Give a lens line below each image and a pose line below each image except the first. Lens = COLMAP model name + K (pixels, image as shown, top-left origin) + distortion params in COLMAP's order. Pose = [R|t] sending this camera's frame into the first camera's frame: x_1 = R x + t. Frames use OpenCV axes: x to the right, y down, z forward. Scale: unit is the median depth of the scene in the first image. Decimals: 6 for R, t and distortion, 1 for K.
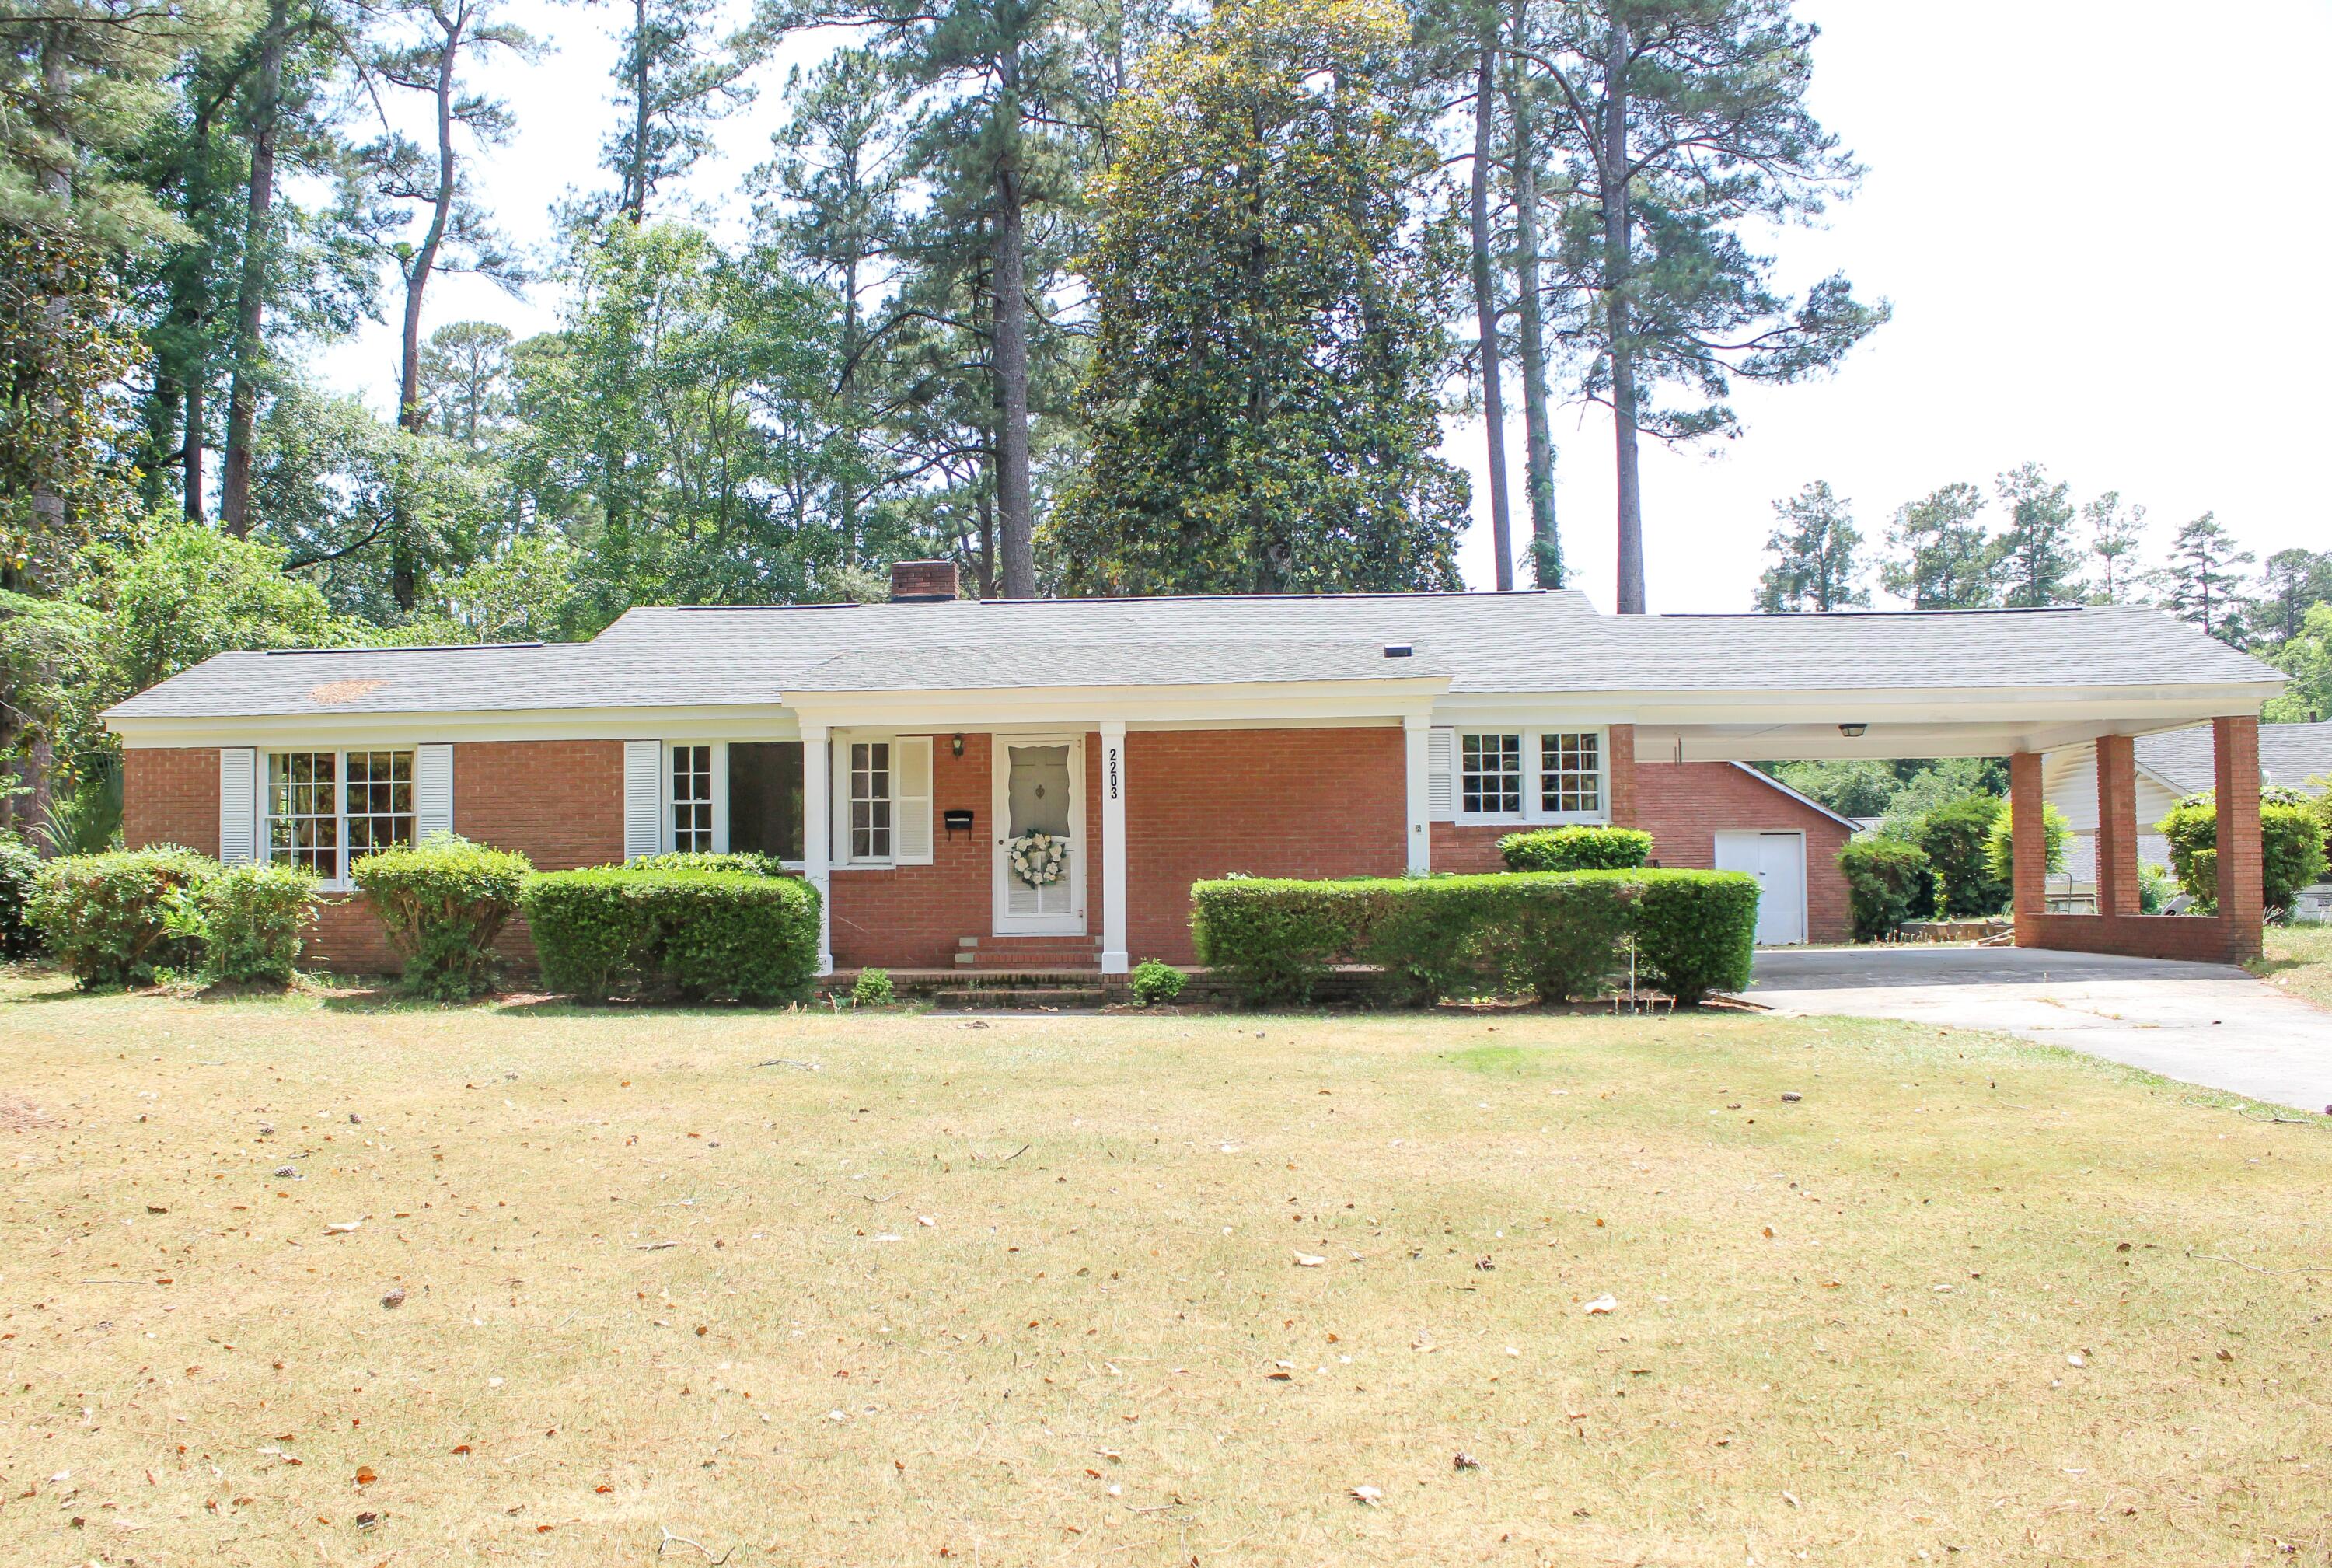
lens RADIAL K [[2101.2, 0, 1156.6], [0, 2101.2, 785.6], [0, 0, 1]] dist [-0.056703, -0.003356]
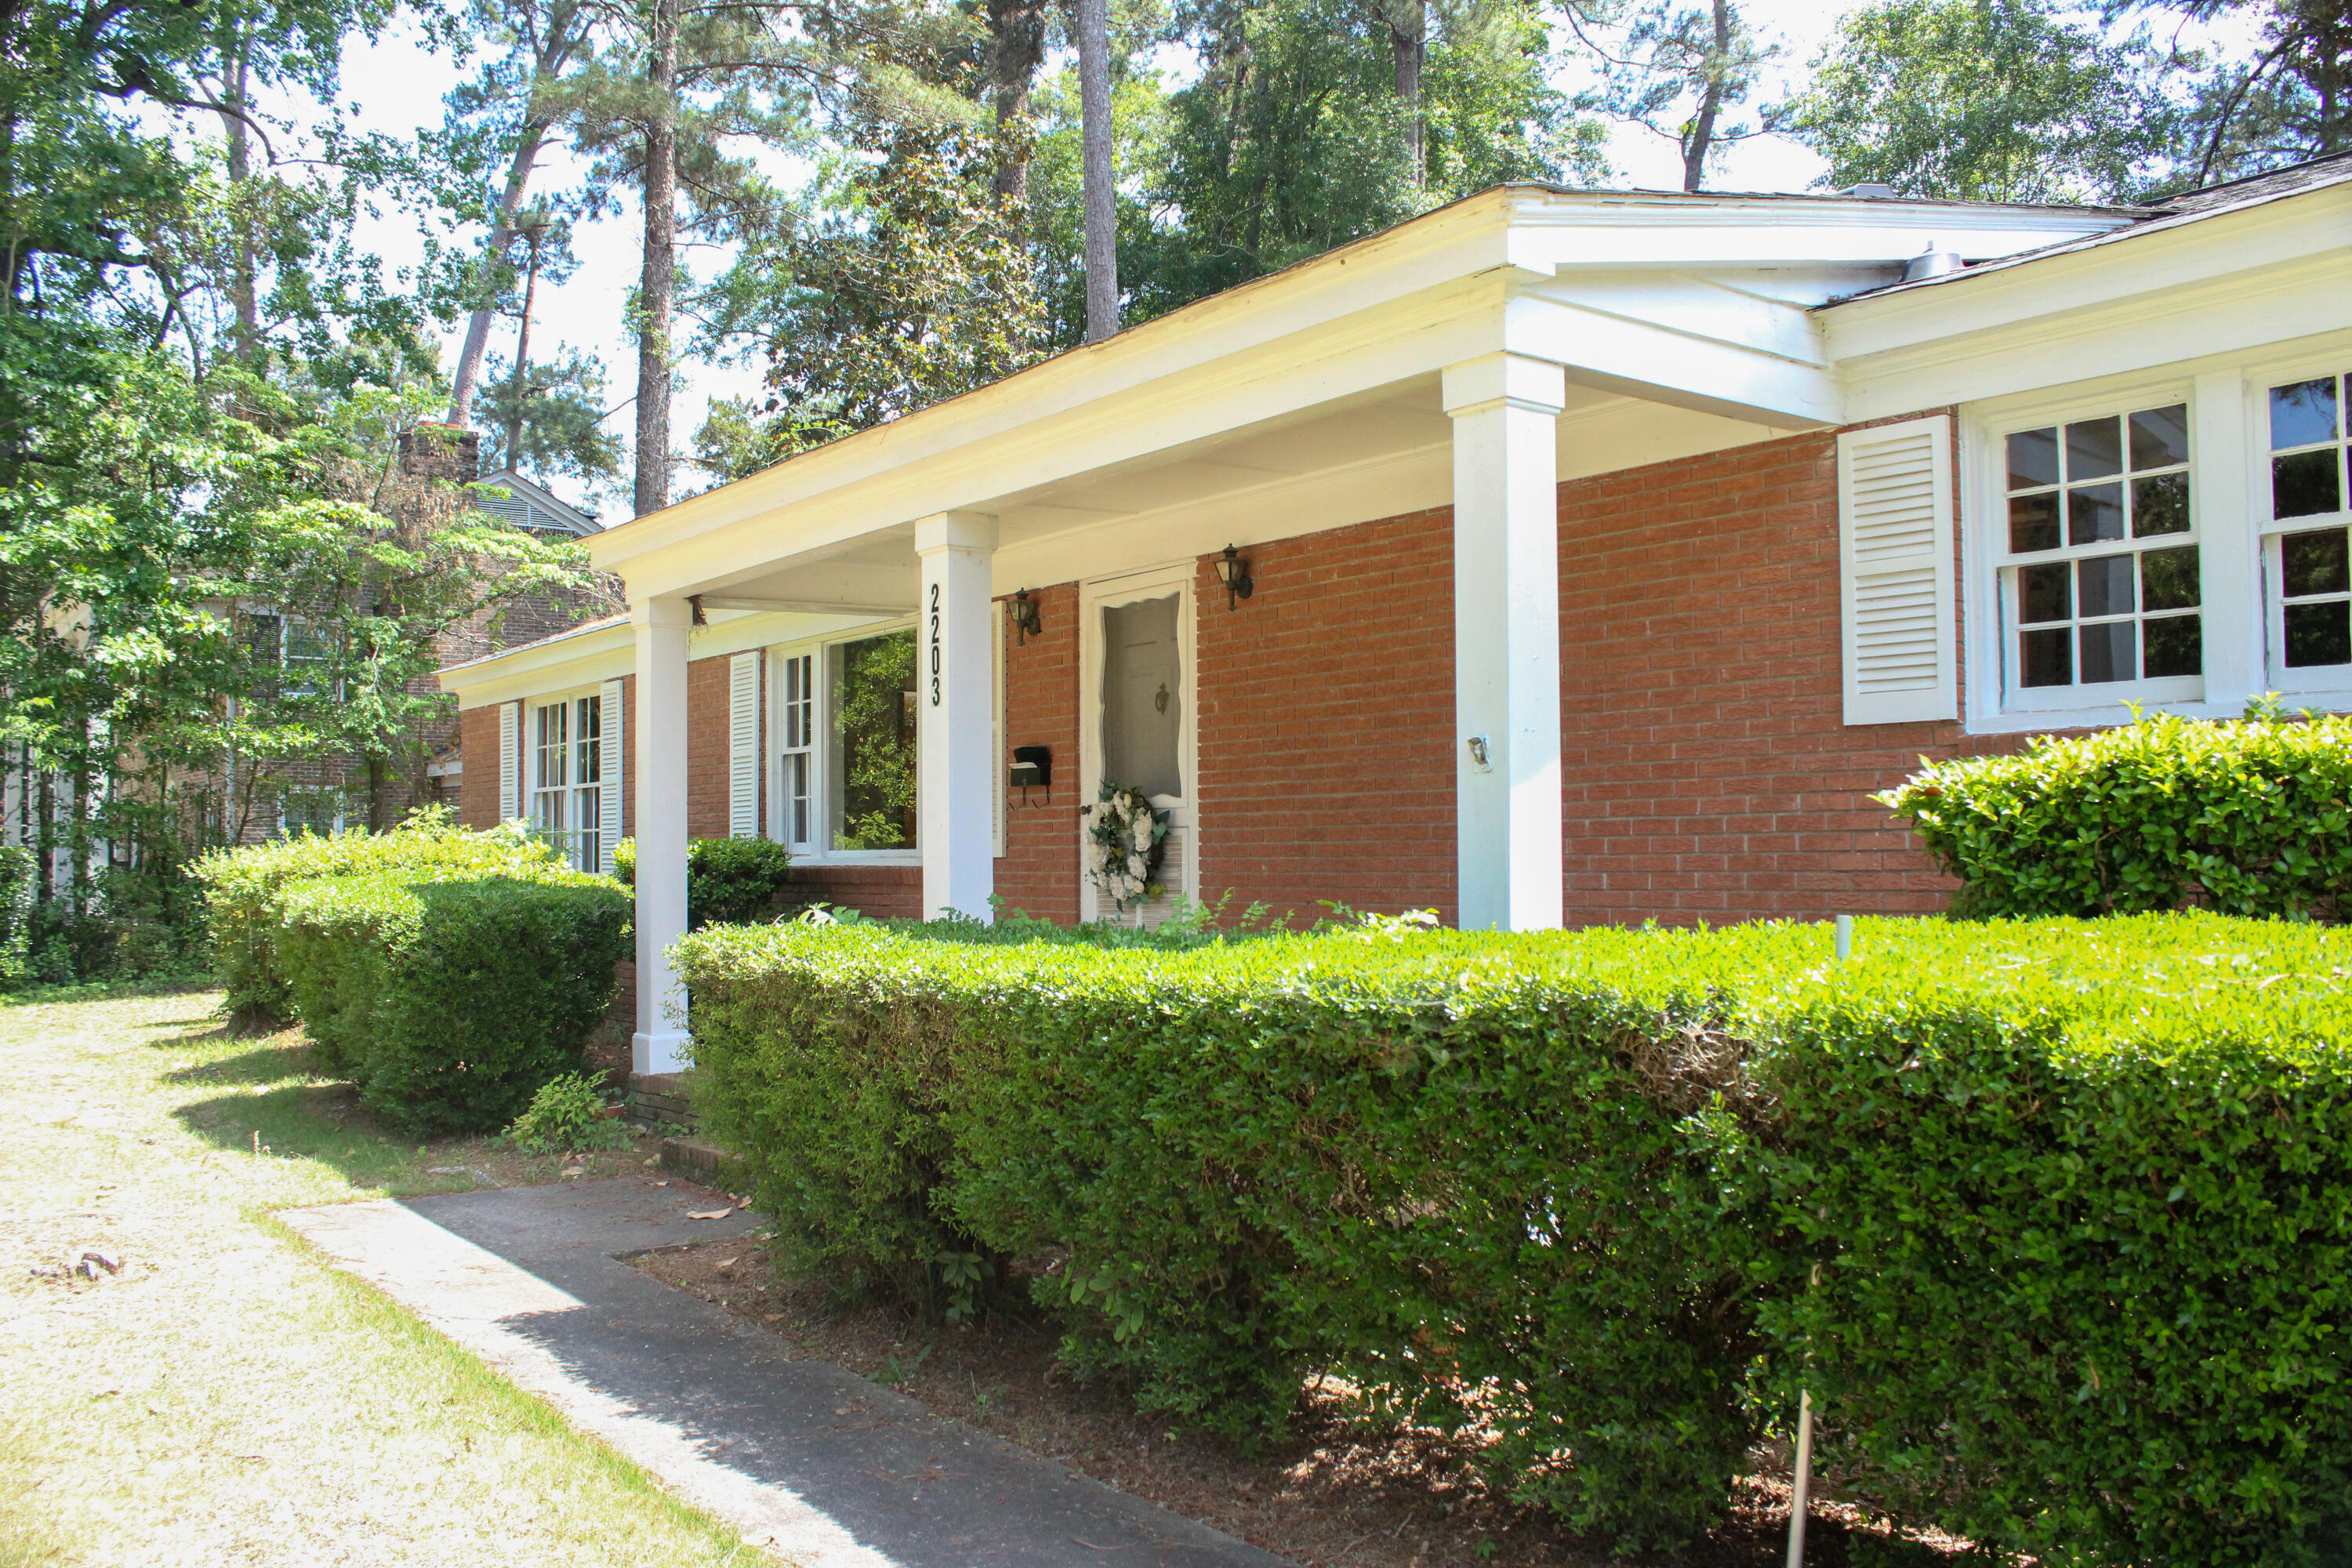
lens RADIAL K [[1981.5, 0, 1164.1], [0, 1981.5, 772.3], [0, 0, 1]] dist [-0.158121, 0.129149]
pose [[0.647057, -0.029286, -0.761879, 0.277220], [0.042049, 0.999112, -0.002693, 0.020333], [0.761281, -0.030294, 0.647714, 0.726097]]
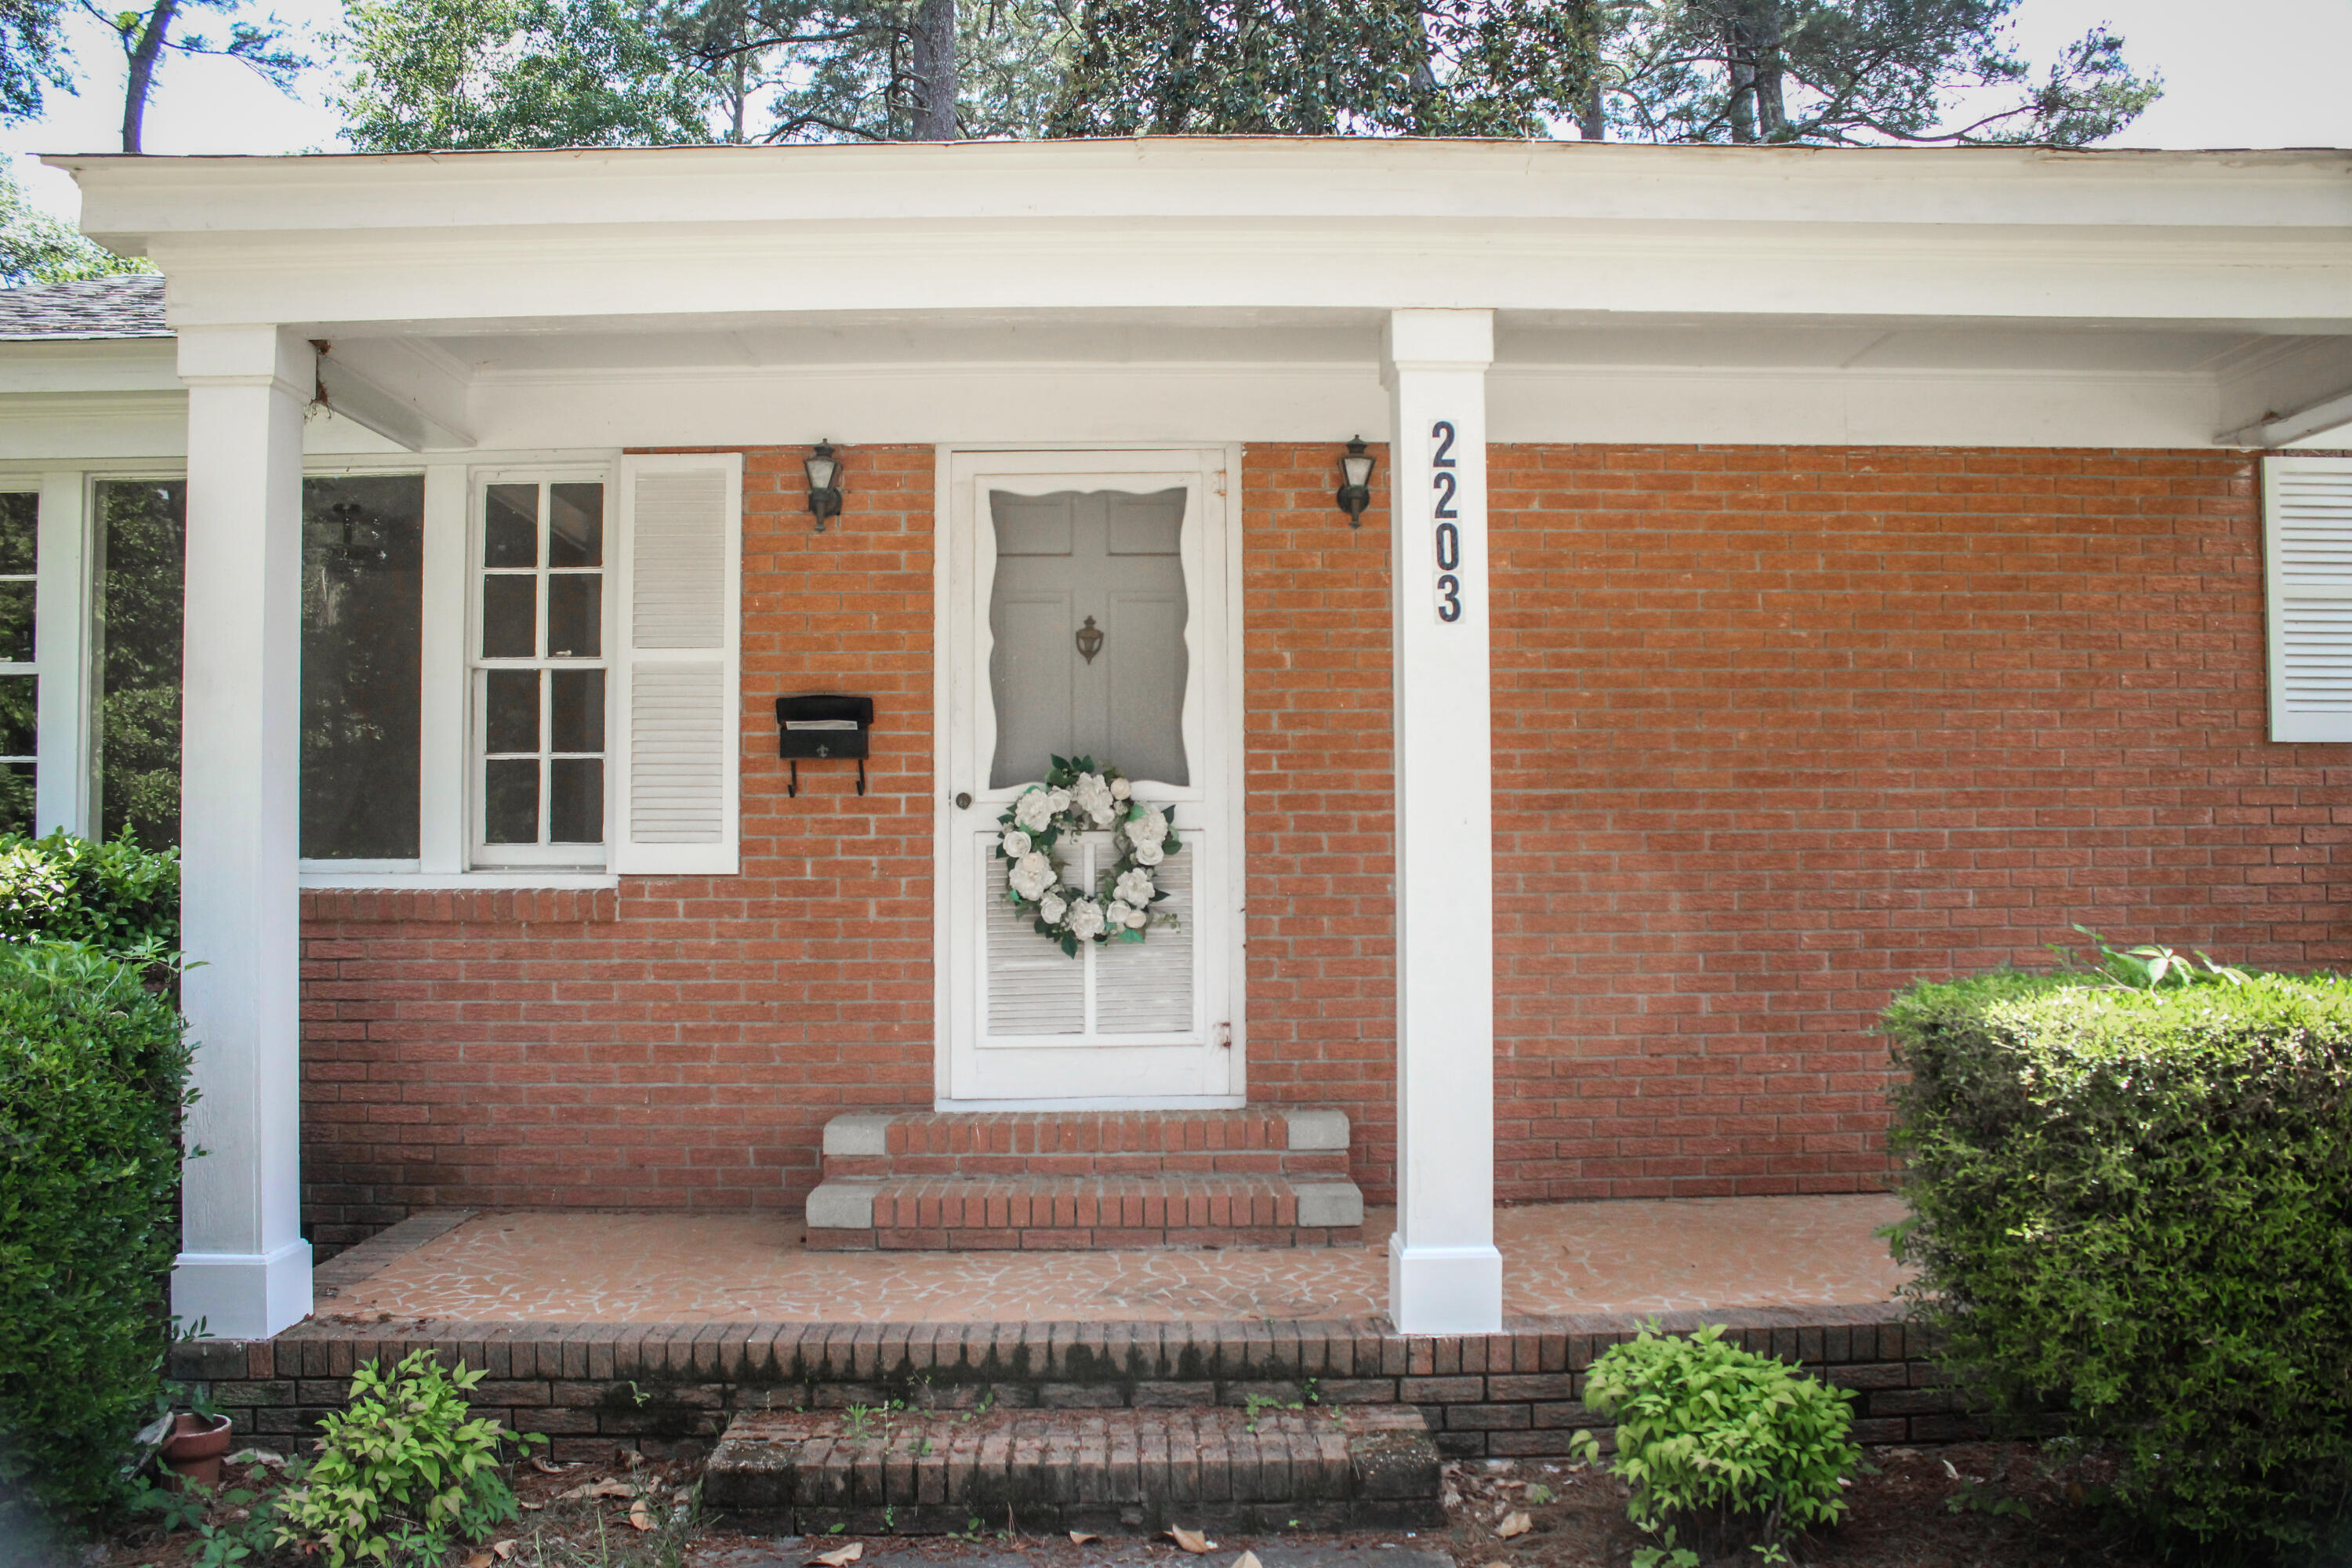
lens RADIAL K [[1981.5, 0, 1200.9], [0, 1981.5, 783.5], [0, 0, 1]] dist [-0.158121, 0.129149]
pose [[0.997249, 0.005457, 0.073918, -0.061144], [-0.006259, 0.999924, 0.010625, 0.021147], [-0.073854, -0.011059, 0.997208, 0.713356]]
